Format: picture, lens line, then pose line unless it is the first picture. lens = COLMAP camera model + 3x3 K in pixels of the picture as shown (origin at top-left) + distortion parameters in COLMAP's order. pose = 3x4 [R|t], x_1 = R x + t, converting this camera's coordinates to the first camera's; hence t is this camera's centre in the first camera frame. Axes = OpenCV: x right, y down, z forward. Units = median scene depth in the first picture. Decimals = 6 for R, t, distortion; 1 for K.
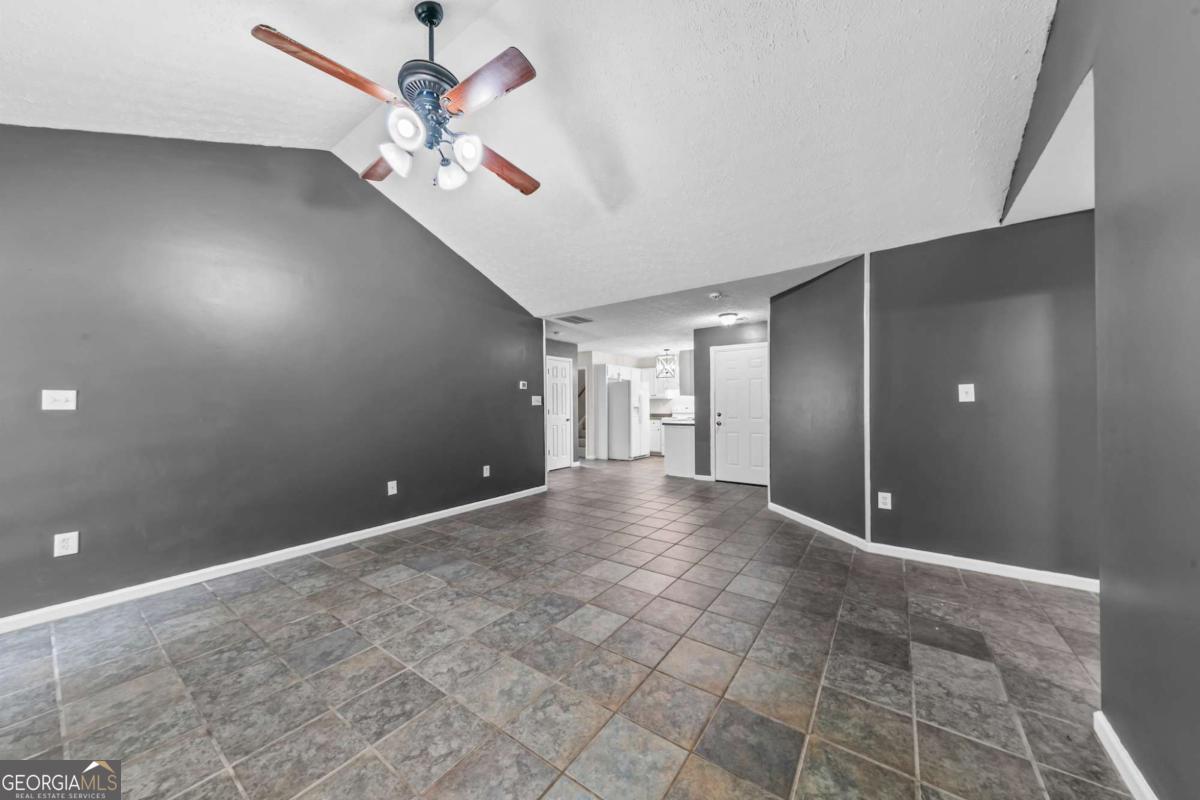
lens RADIAL K [[414.9, 0, 602.1], [0, 414.9, 398.5], [0, 0, 1]] dist [0.019225, -0.003047]
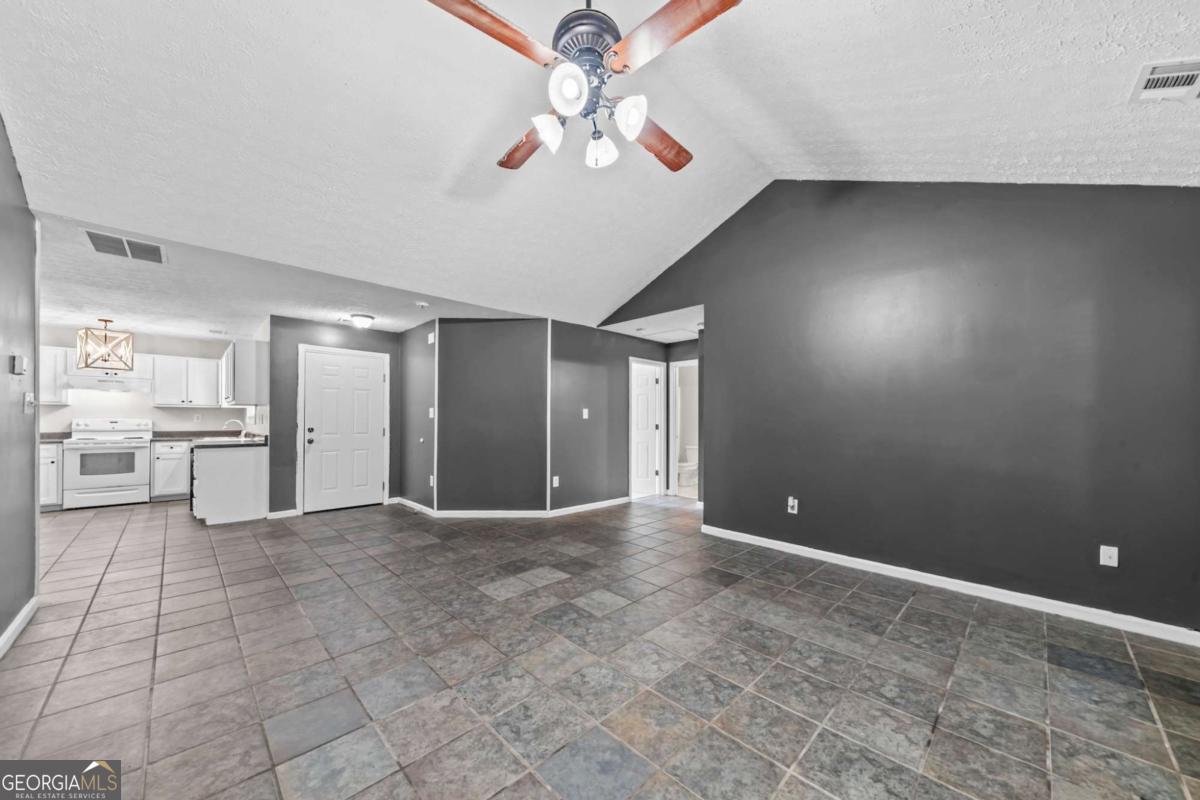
lens RADIAL K [[414.9, 0, 614.2], [0, 414.9, 425.7], [0, 0, 1]] dist [0.019225, -0.003047]
pose [[0.149793, -0.004405, 0.988708, -1.088345], [-0.024286, 0.999672, 0.008133, 0.017789], [-0.988419, -0.025230, 0.149637, 0.719183]]
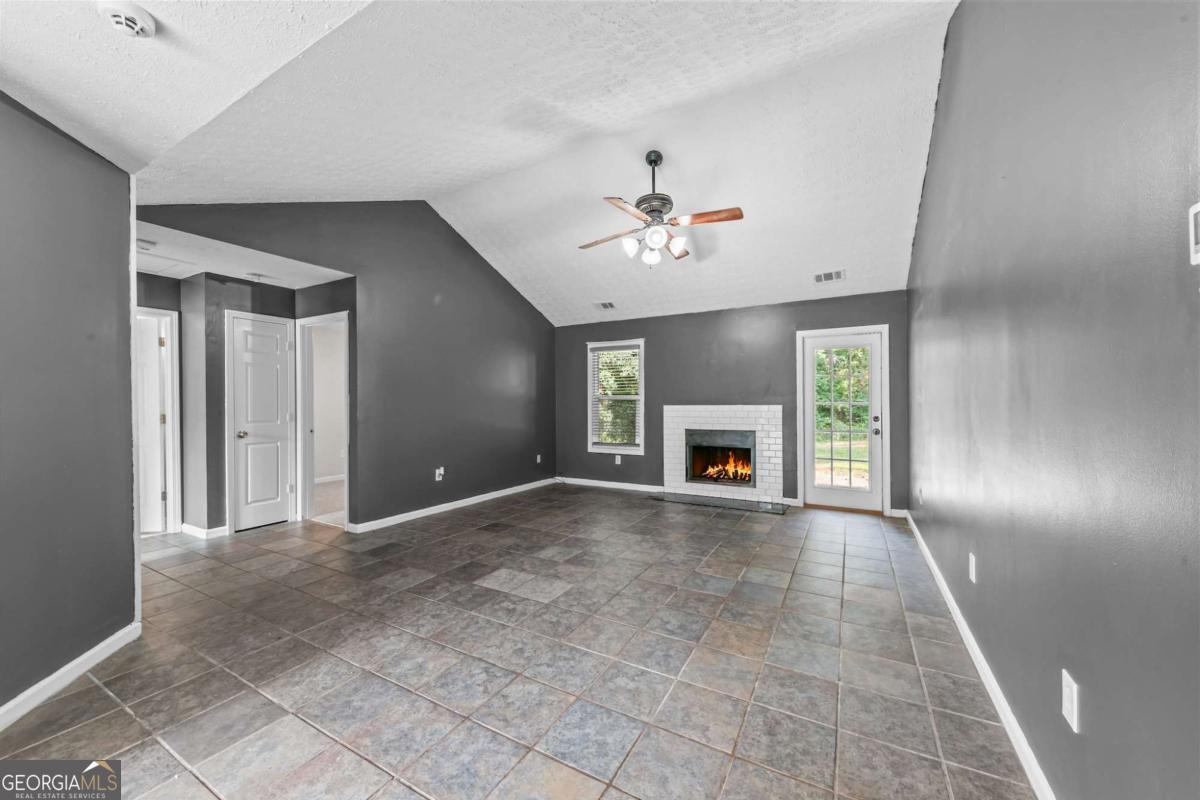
lens RADIAL K [[443.5, 0, 599.4], [0, 443.5, 405.1], [0, 0, 1]] dist [0.010269, -0.002451]
pose [[-0.994309, 0.009878, -0.106073, -0.009609], [0.011587, 0.999813, -0.015508, 0.037598], [0.105899, -0.016648, -0.994237, 2.334031]]
